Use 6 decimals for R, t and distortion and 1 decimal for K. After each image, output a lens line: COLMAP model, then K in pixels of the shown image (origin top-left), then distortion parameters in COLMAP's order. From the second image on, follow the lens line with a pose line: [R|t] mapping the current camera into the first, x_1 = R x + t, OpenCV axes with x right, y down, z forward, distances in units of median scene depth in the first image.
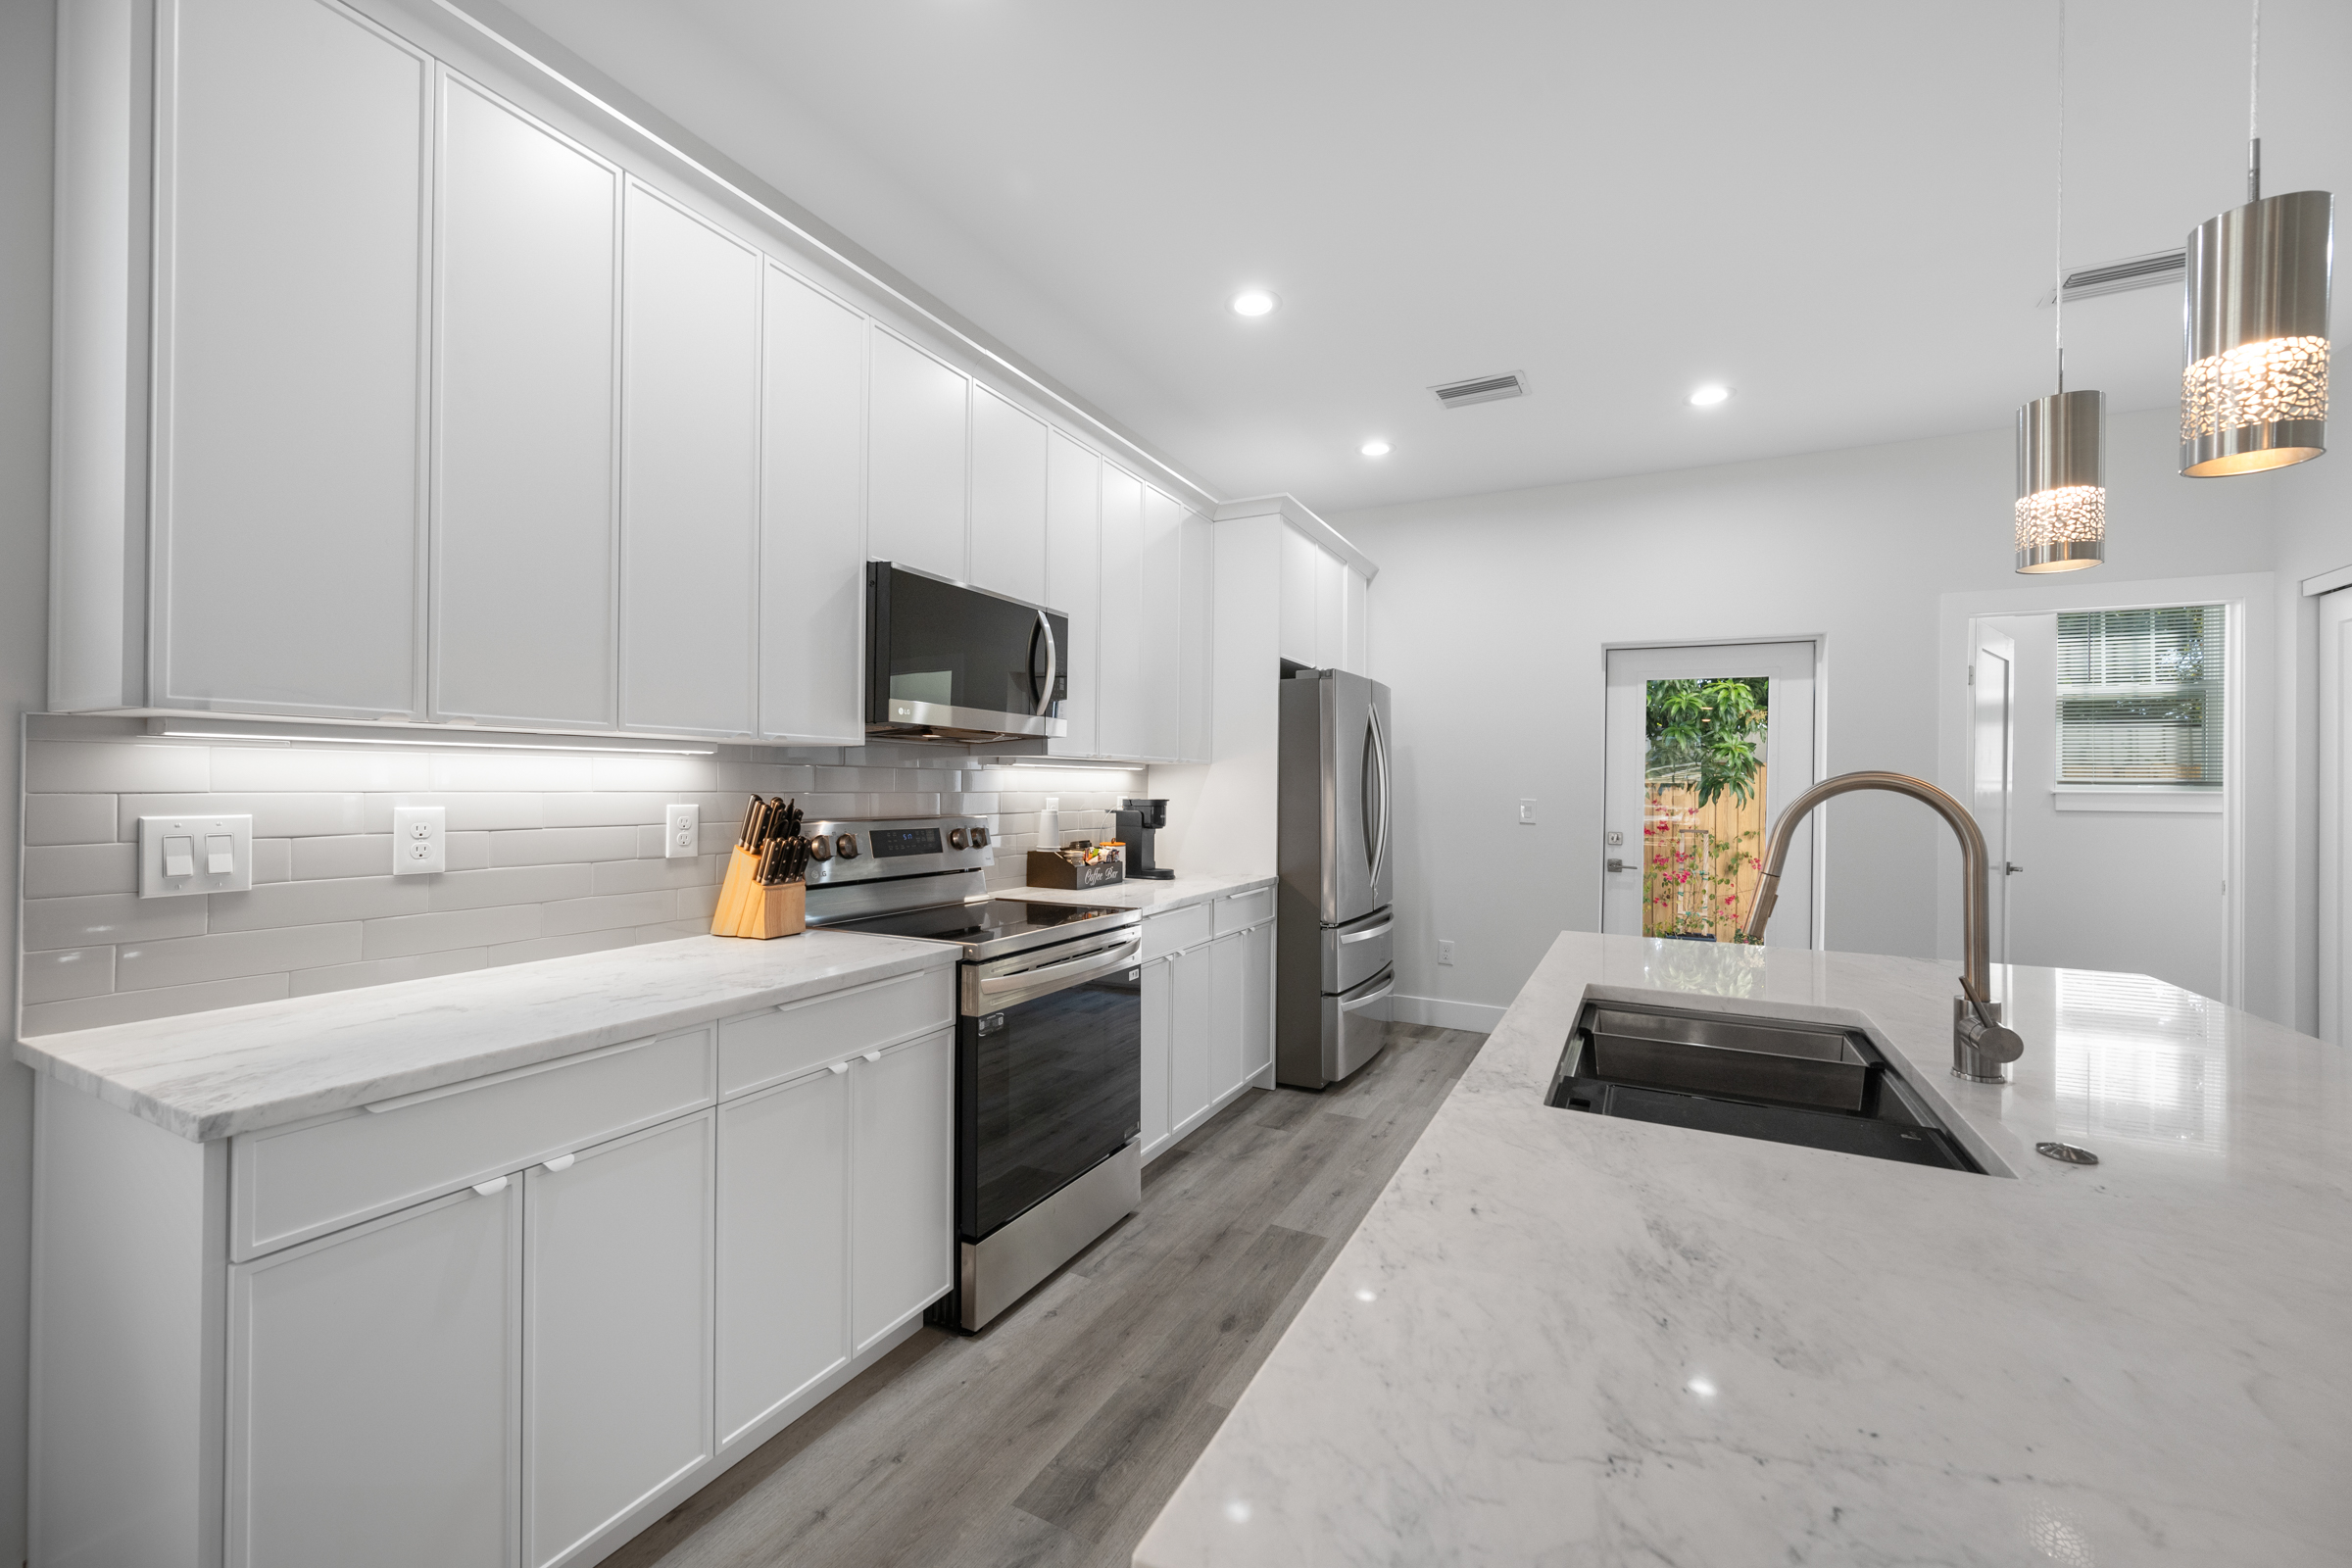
lens RADIAL K [[942.9, 0, 1166.7], [0, 942.9, 782.8], [0, 0, 1]] dist [-0.000193, -0.000050]
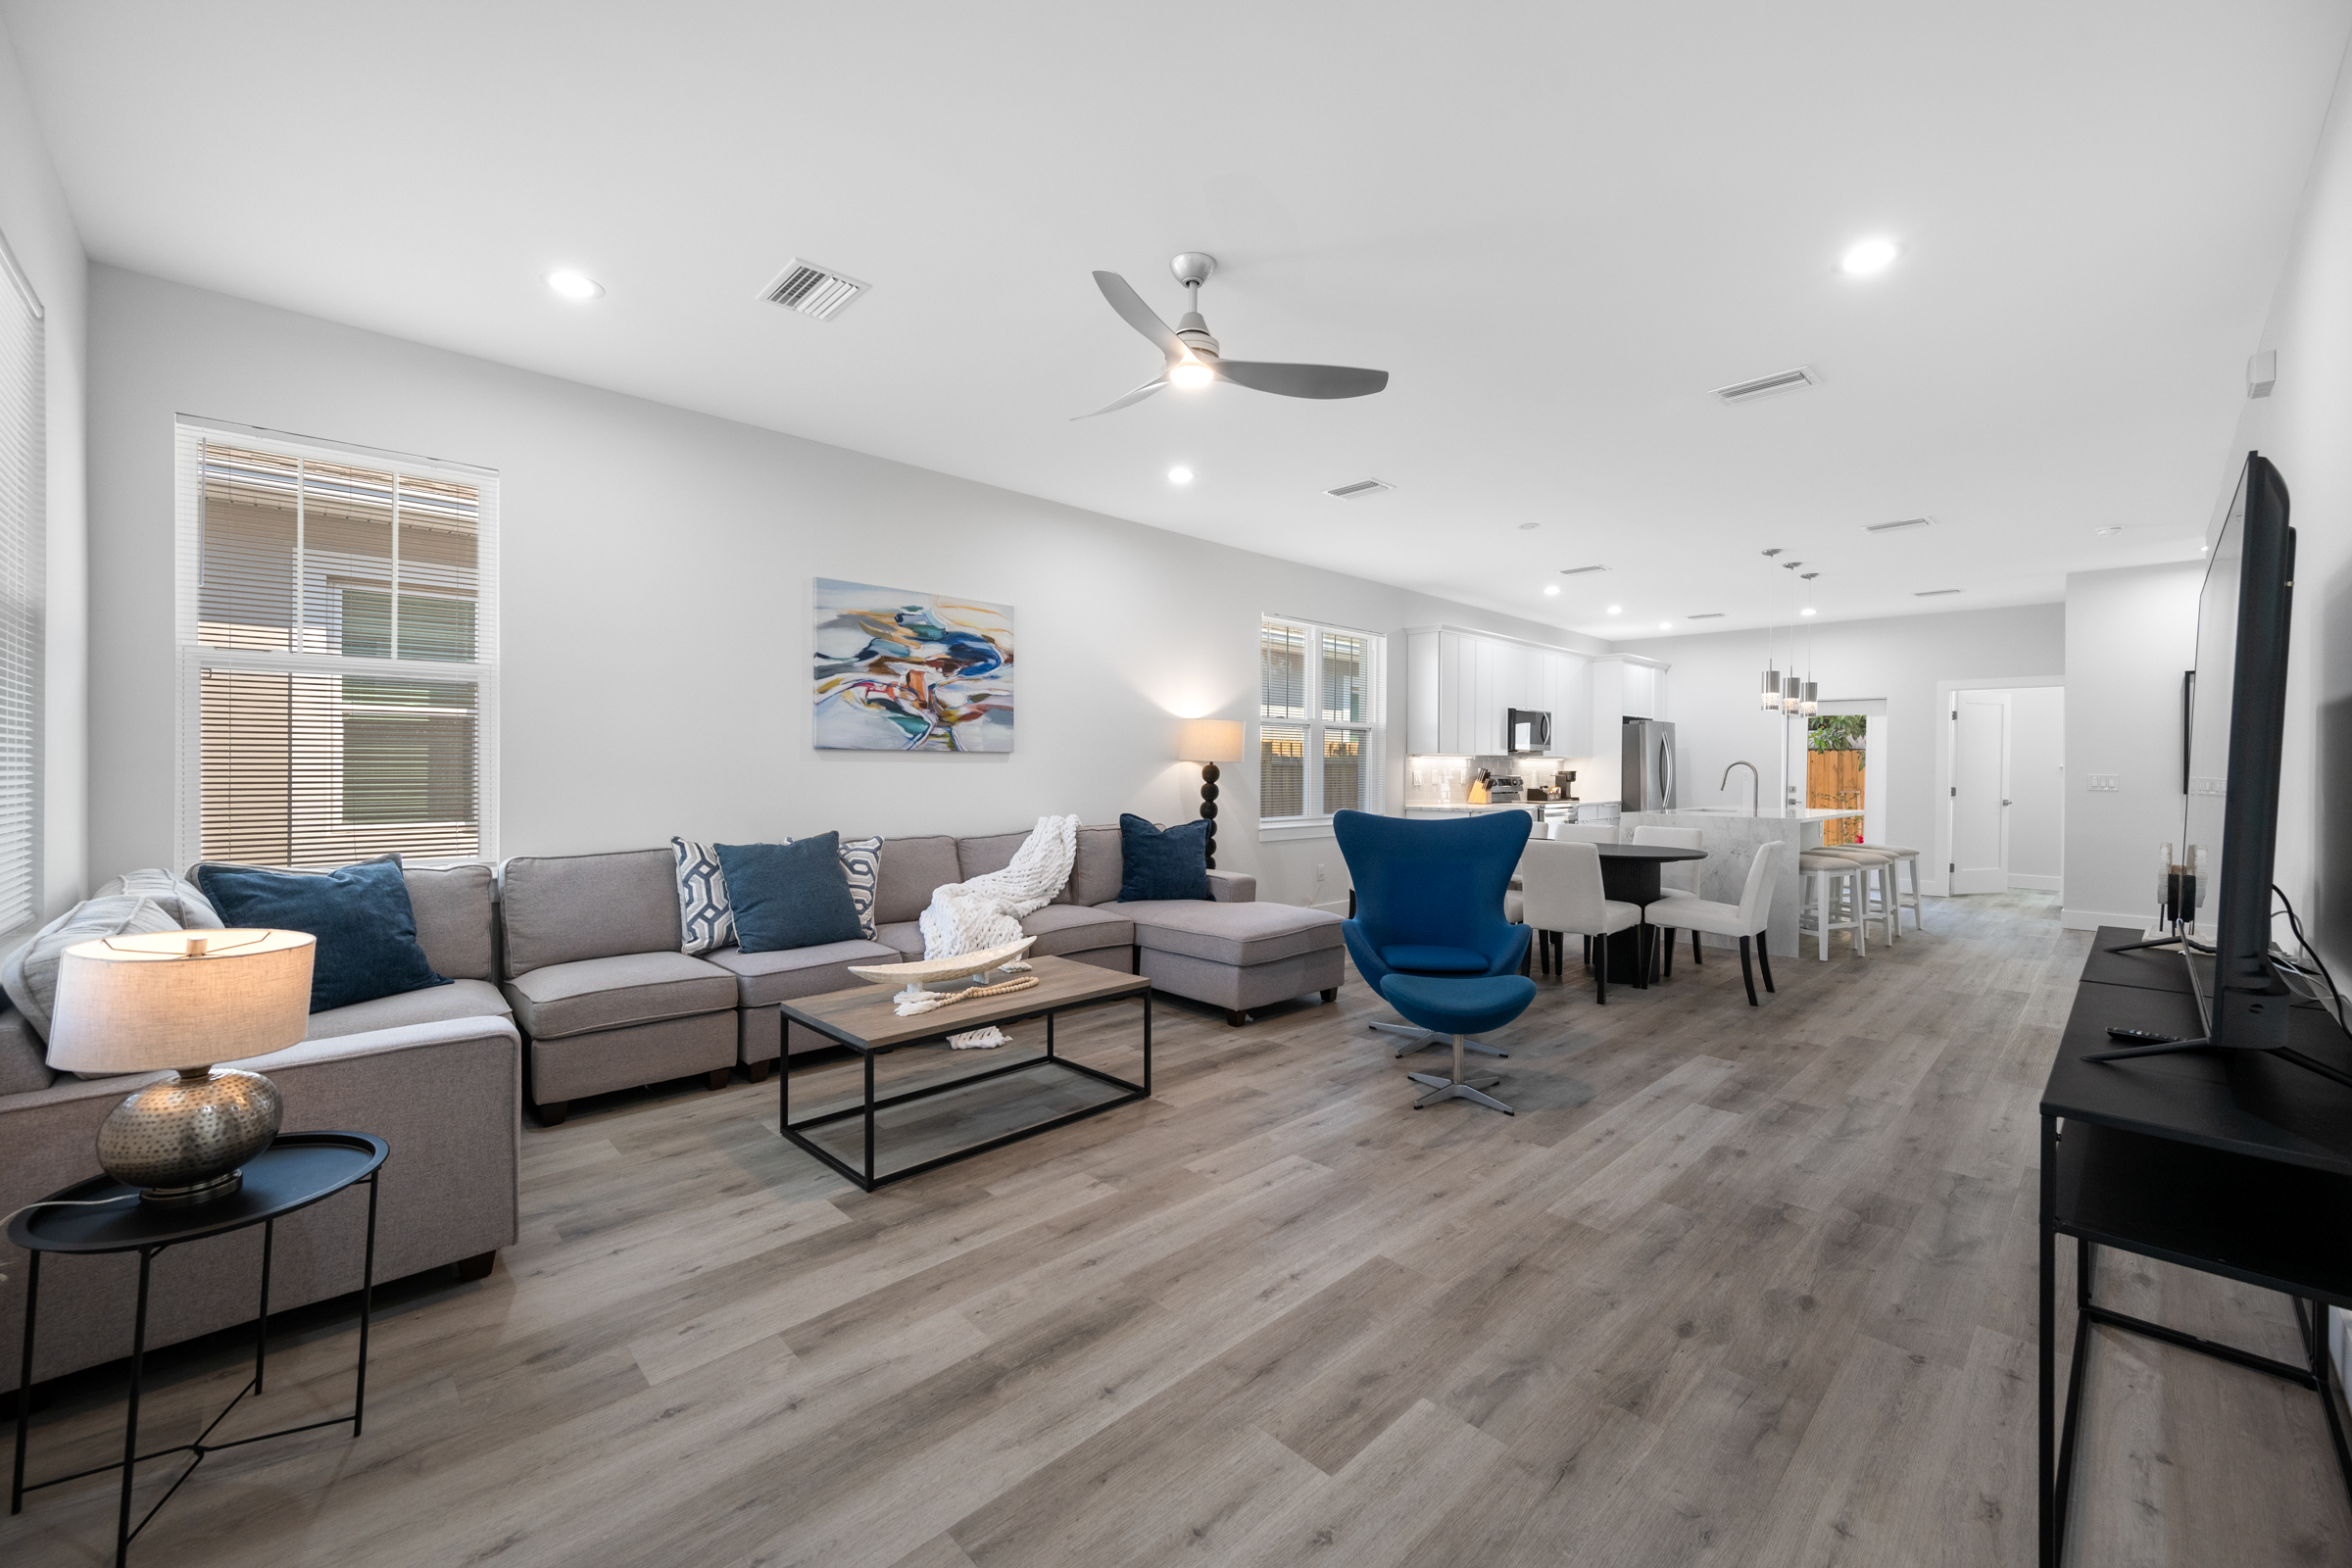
lens RADIAL K [[926.6, 0, 1175.7], [0, 926.6, 769.6], [0, 0, 1]] dist [-0.001282, -0.000402]
pose [[0.950742, -0.006749, -0.309911, -0.450422], [0.006794, 0.999976, -0.000935, 0.014972], [0.309910, -0.001217, 0.950765, -3.145475]]
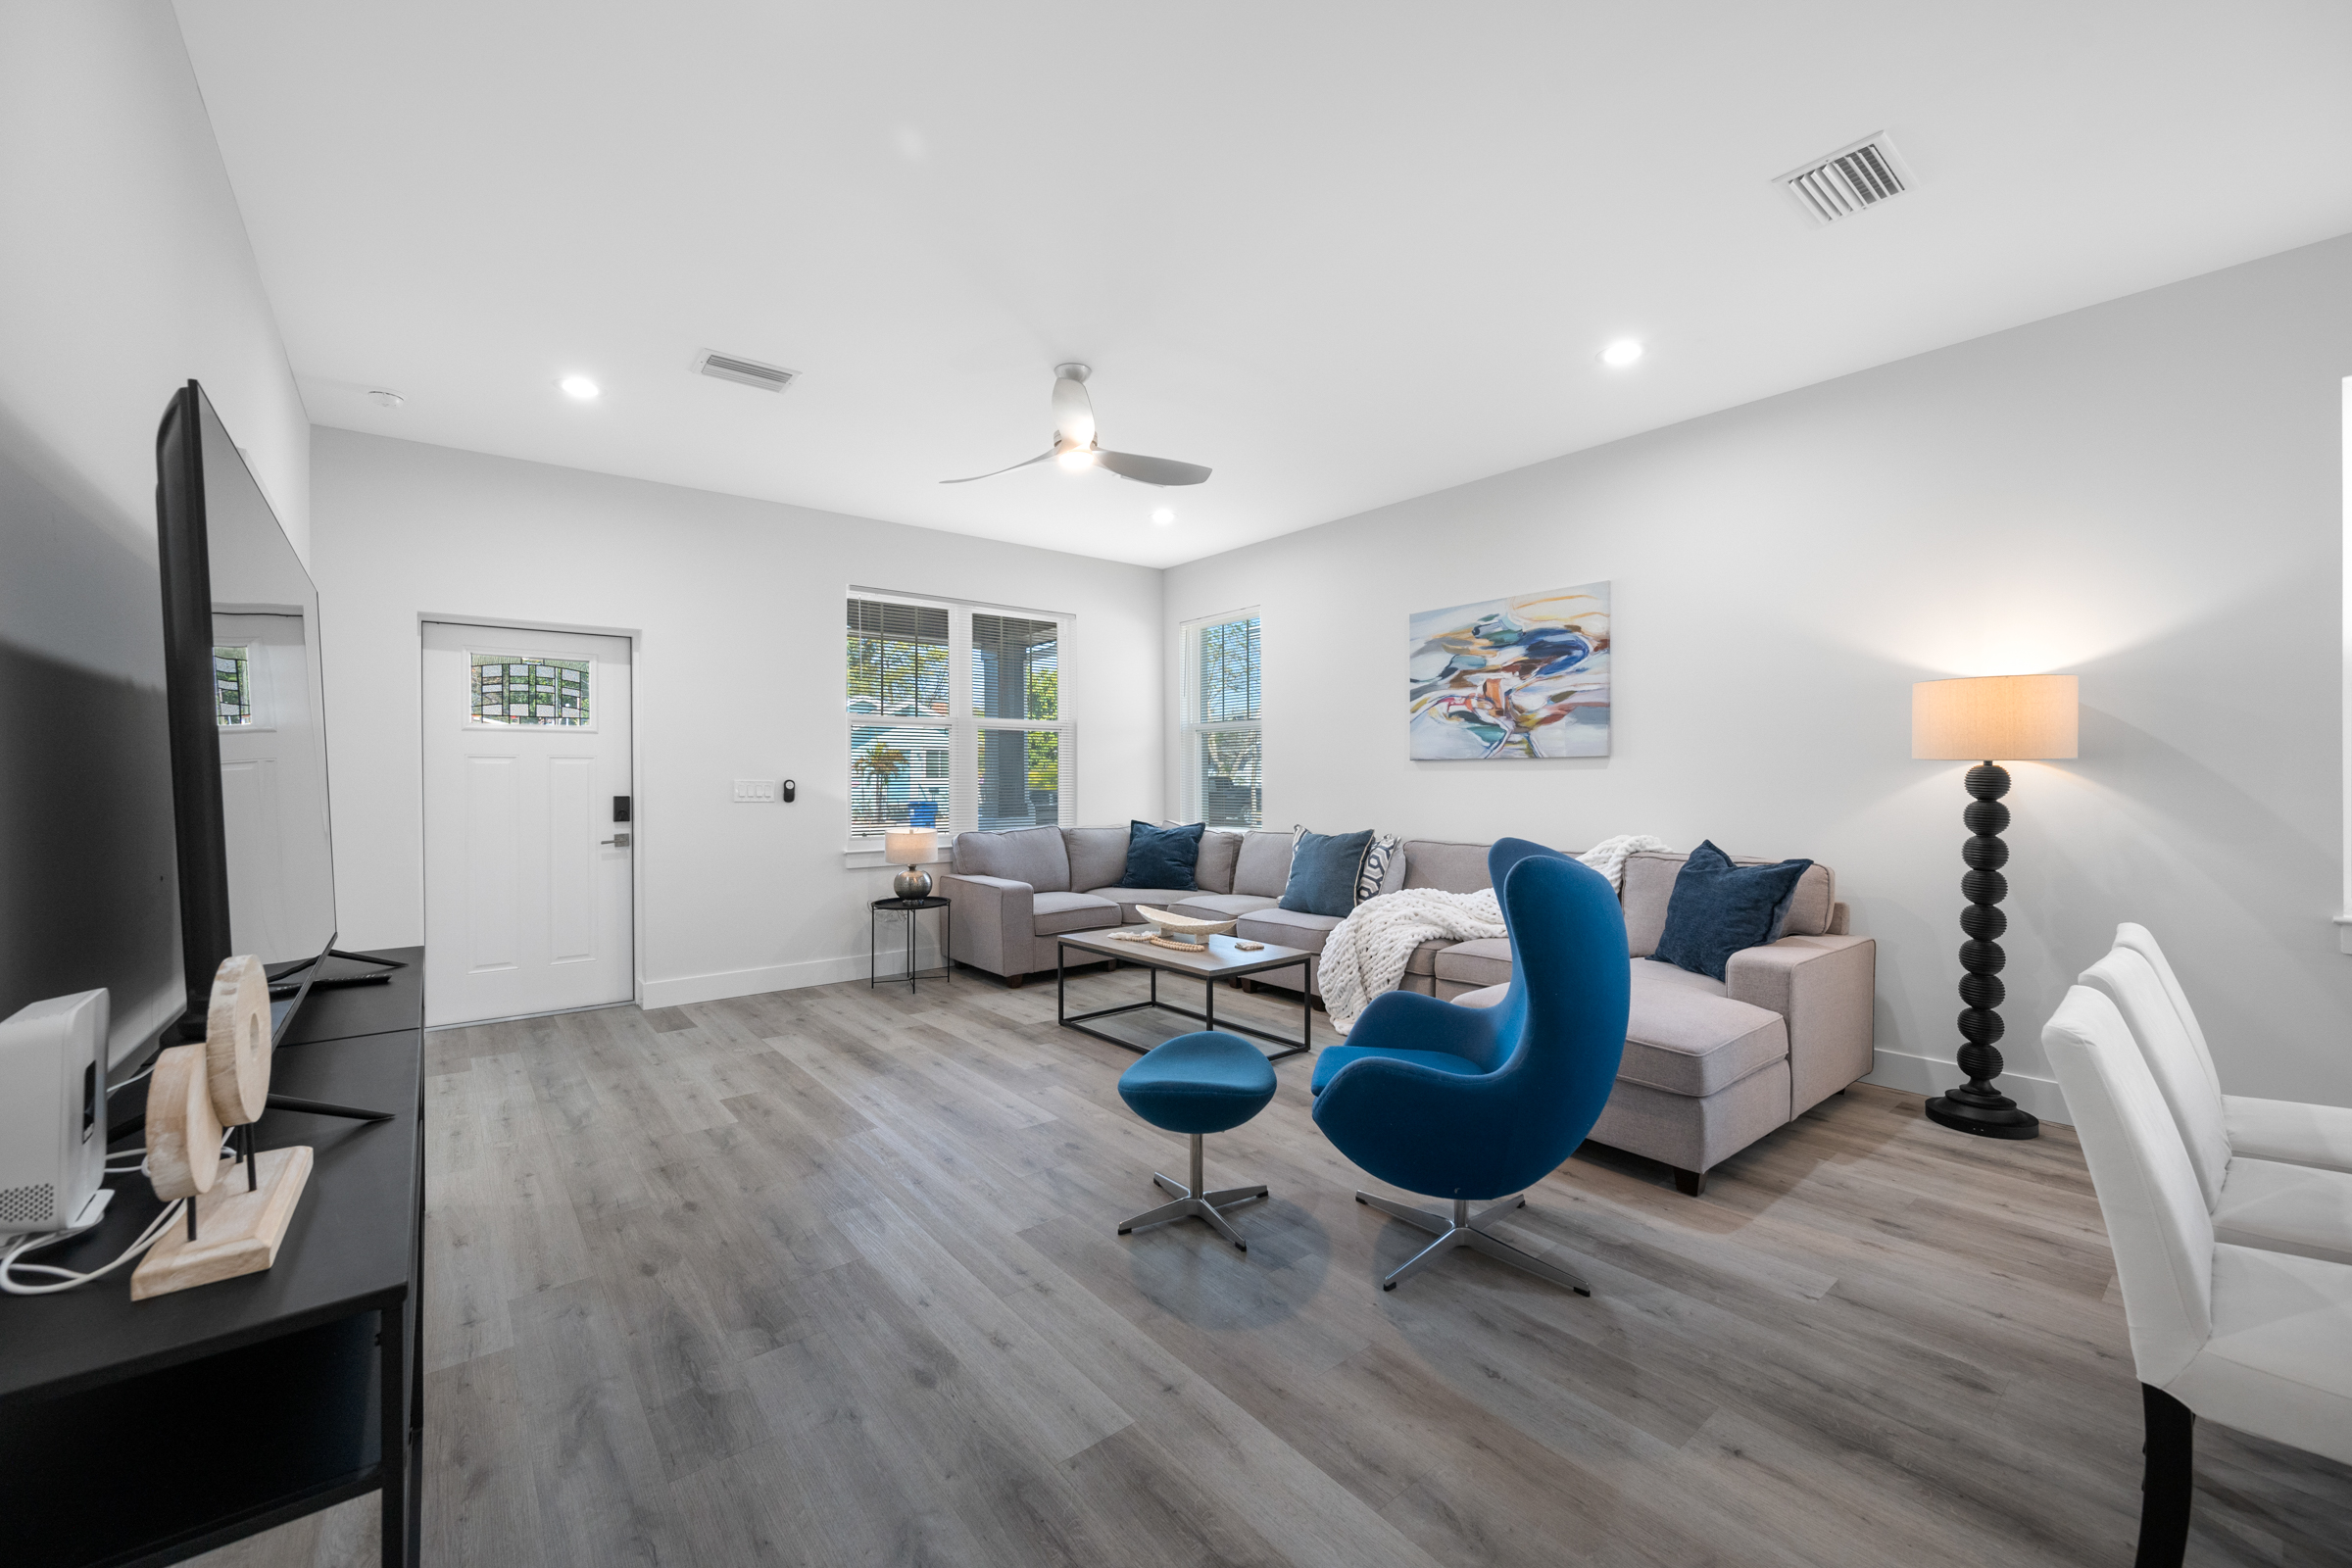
lens RADIAL K [[933.8, 0, 1188.2], [0, 933.8, 778.5], [0, 0, 1]] dist [-0.000685, 0.000009]
pose [[-0.384268, -0.008524, -0.923182, 0.587840], [0.002250, 0.999946, -0.010169, 0.031425], [0.923219, -0.005985, -0.384228, -1.108892]]
